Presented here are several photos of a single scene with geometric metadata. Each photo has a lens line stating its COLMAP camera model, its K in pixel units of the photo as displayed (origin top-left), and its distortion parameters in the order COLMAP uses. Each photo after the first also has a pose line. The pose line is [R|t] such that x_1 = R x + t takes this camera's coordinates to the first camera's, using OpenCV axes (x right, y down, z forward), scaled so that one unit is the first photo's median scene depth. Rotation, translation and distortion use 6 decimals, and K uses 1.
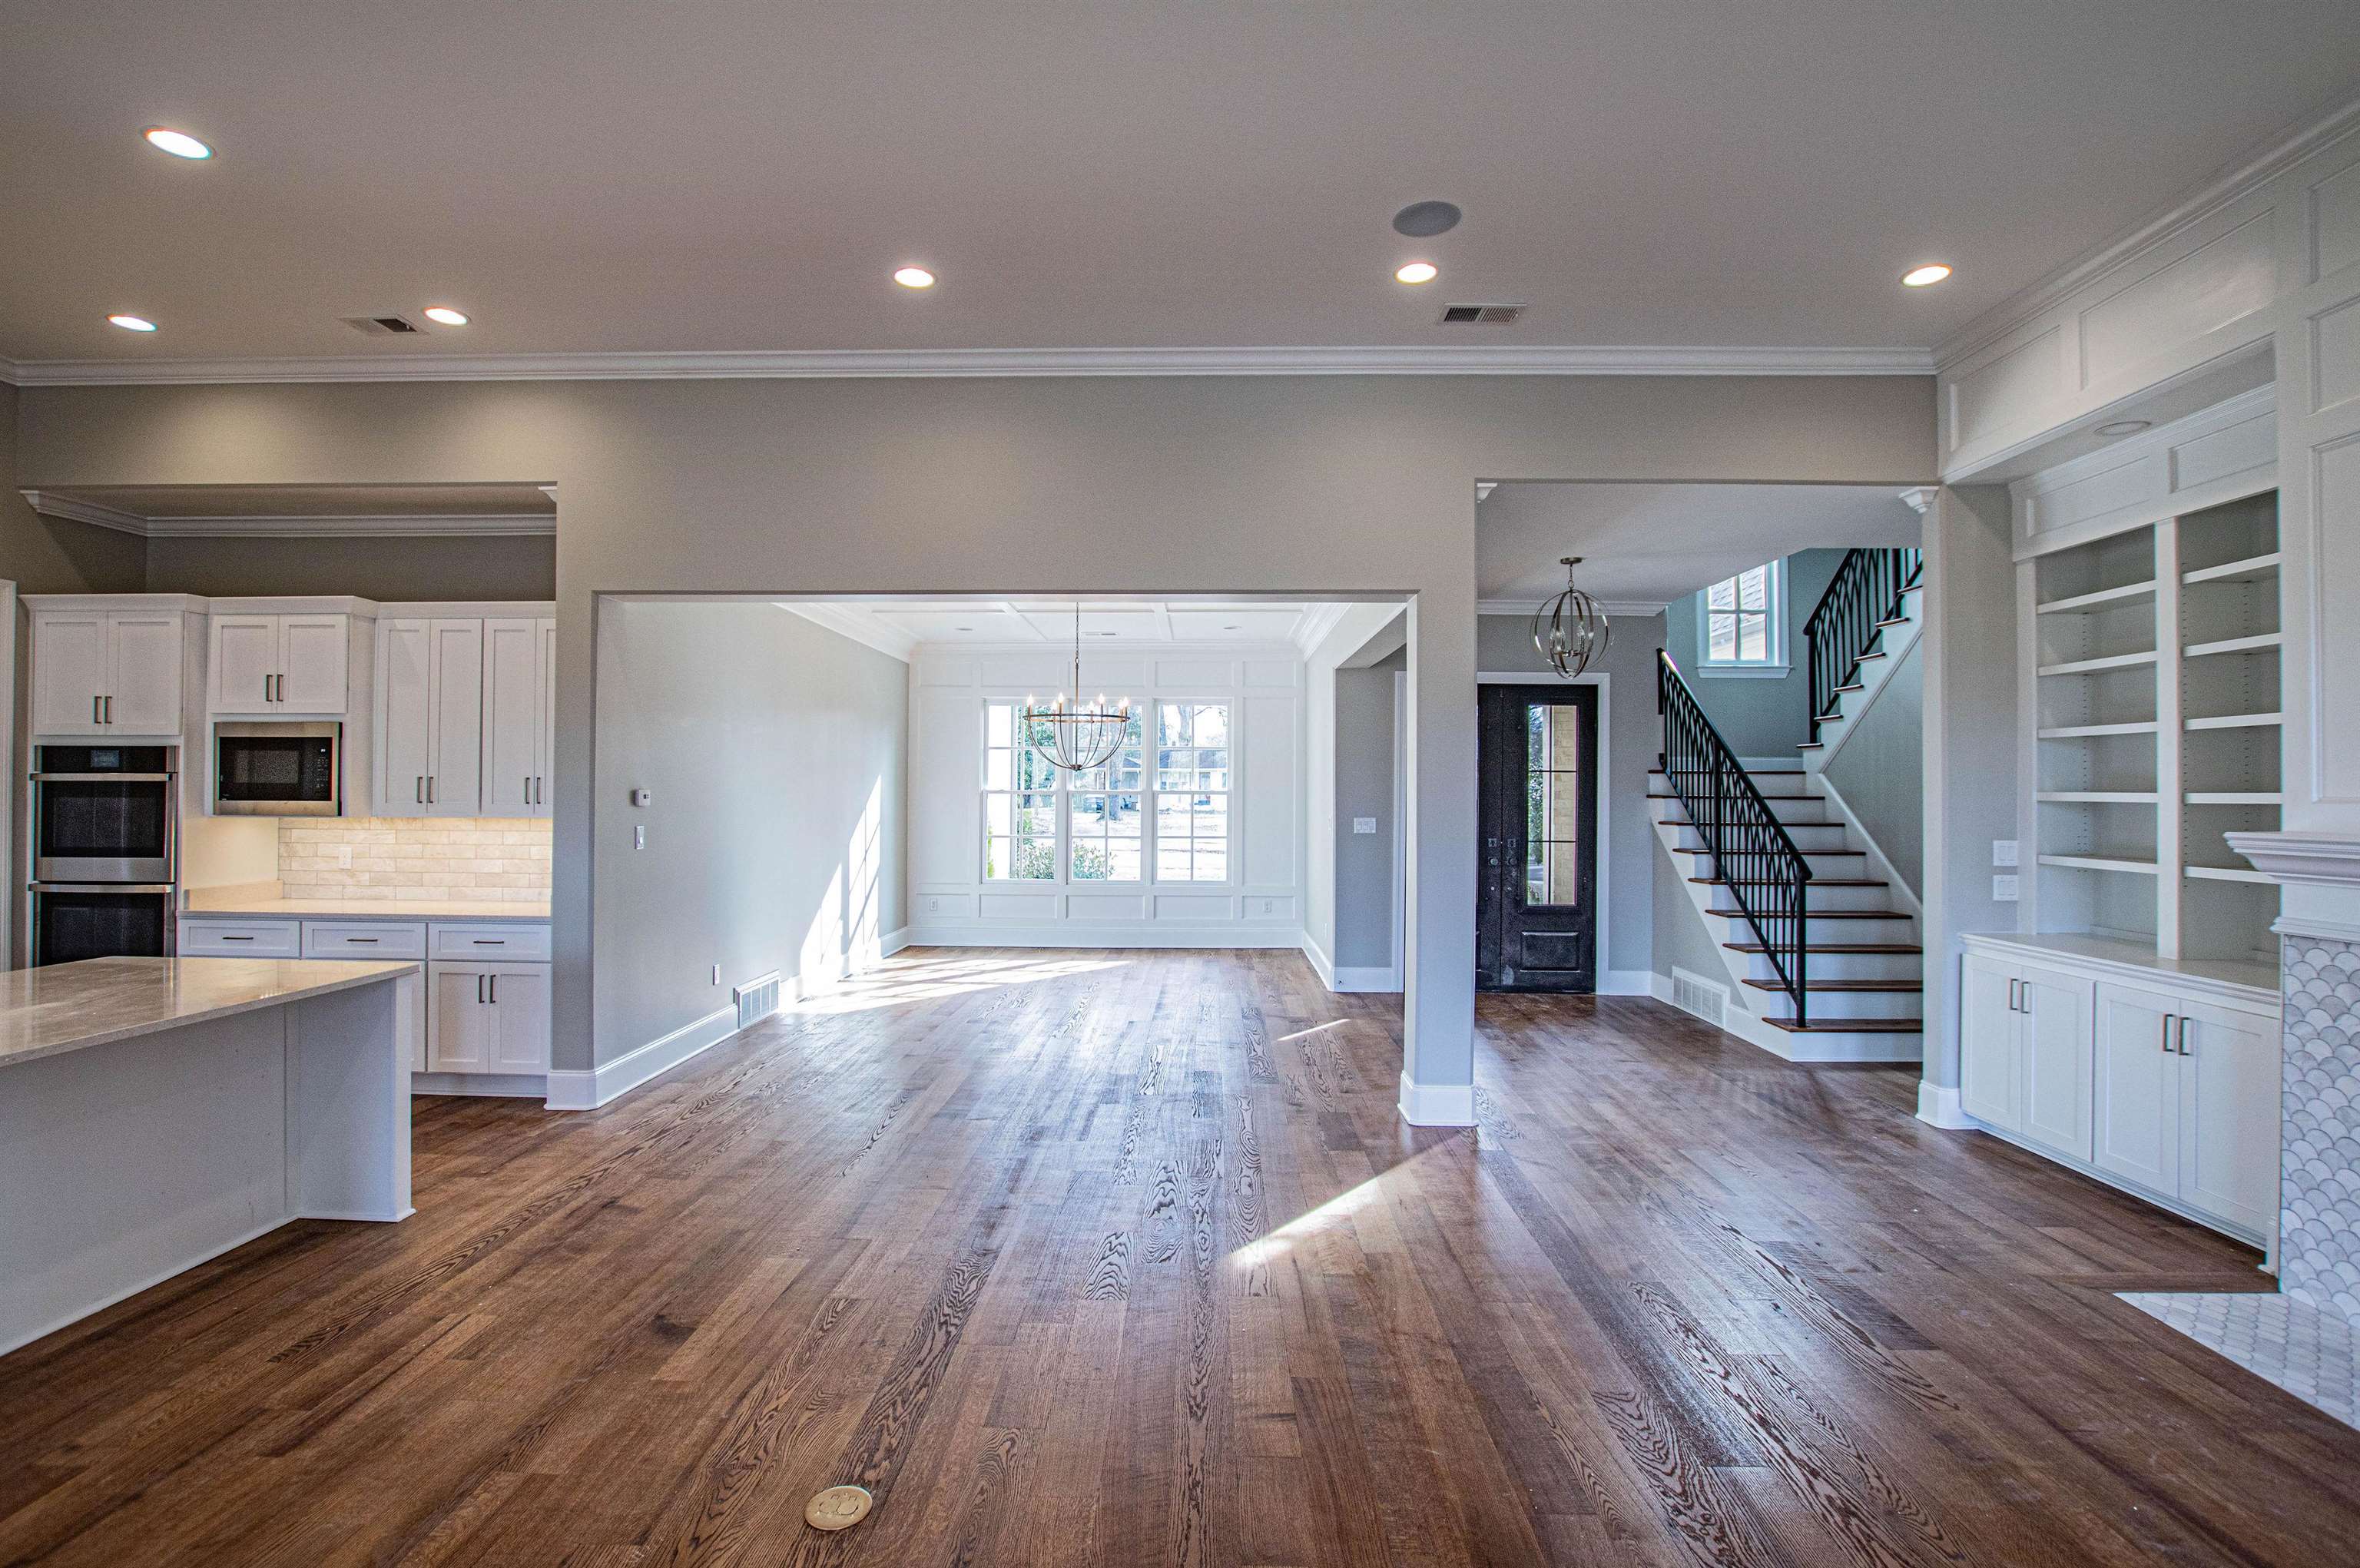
lens RADIAL K [[1114.0, 0, 1180.0], [0, 1114.0, 784.0], [0, 0, 1]] dist [-0.031910, 0.000157]
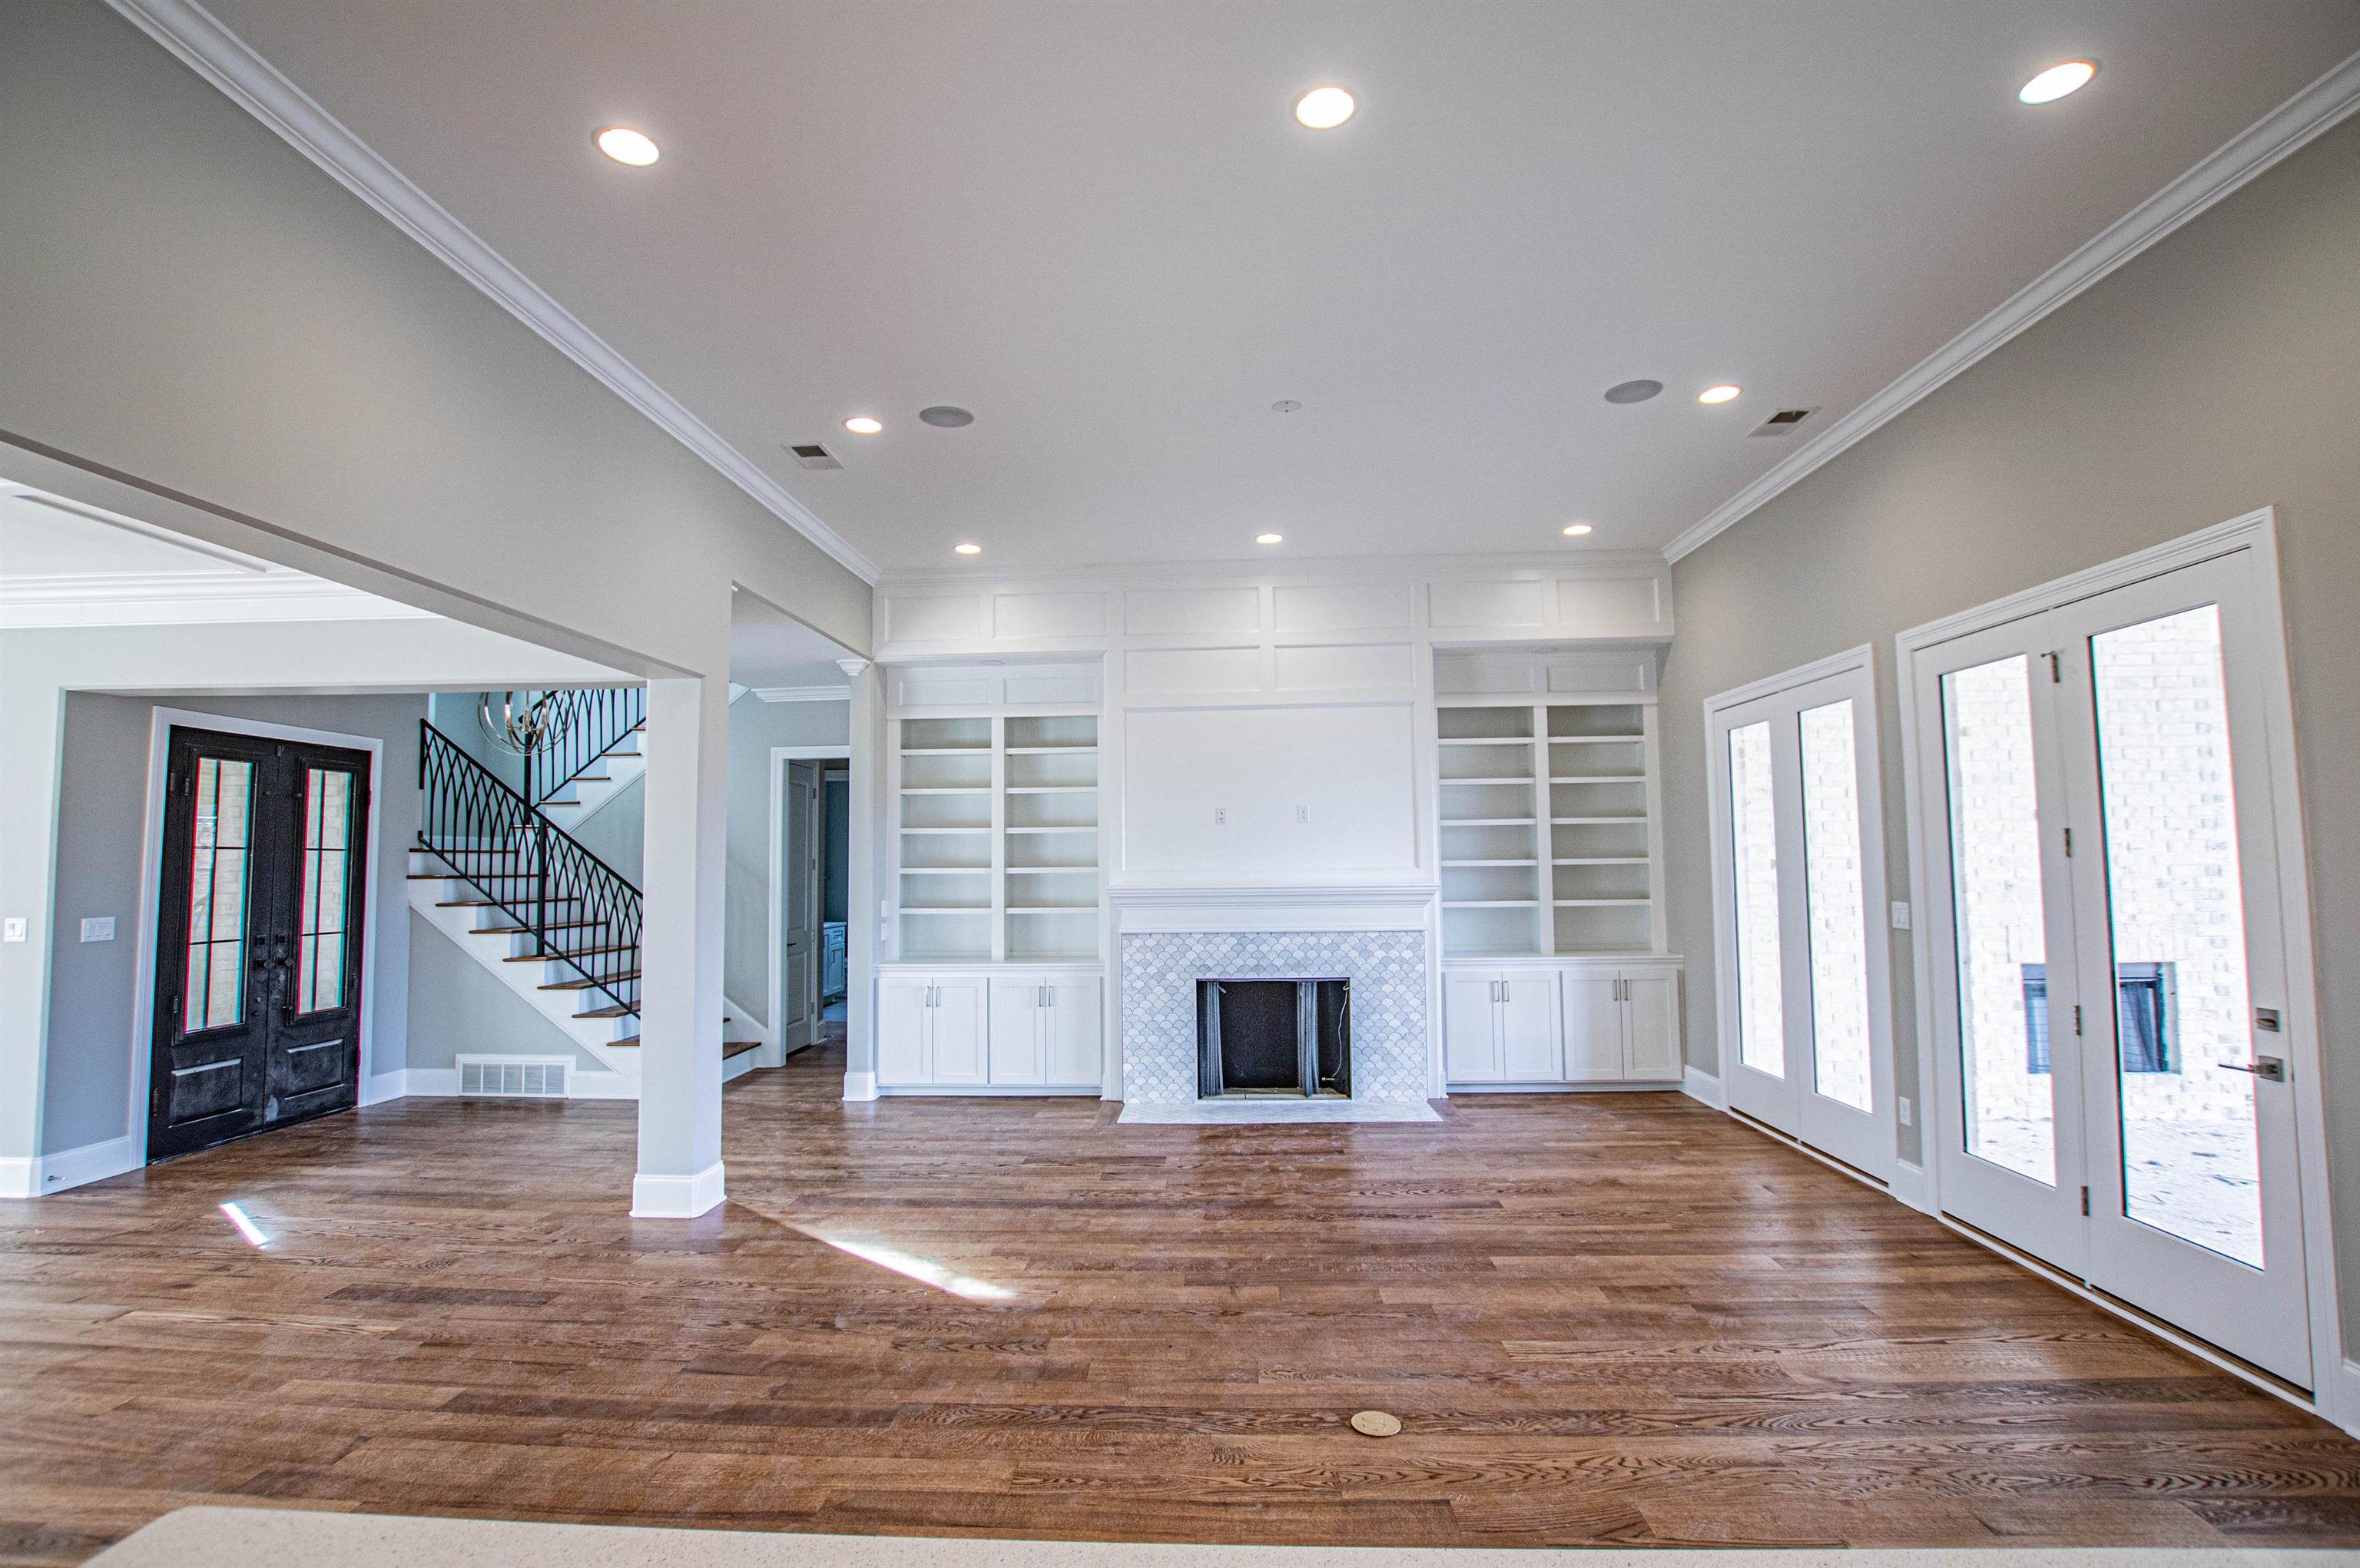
lens RADIAL K [[1114.0, 0, 1180.0], [0, 1114.0, 784.0], [0, 0, 1]] dist [-0.031910, 0.000157]
pose [[0.002931, 0.061805, 0.998084, -0.794862], [0.001584, 0.998087, -0.061810, -0.013804], [-0.999994, 0.001762, 0.002827, 0.578438]]
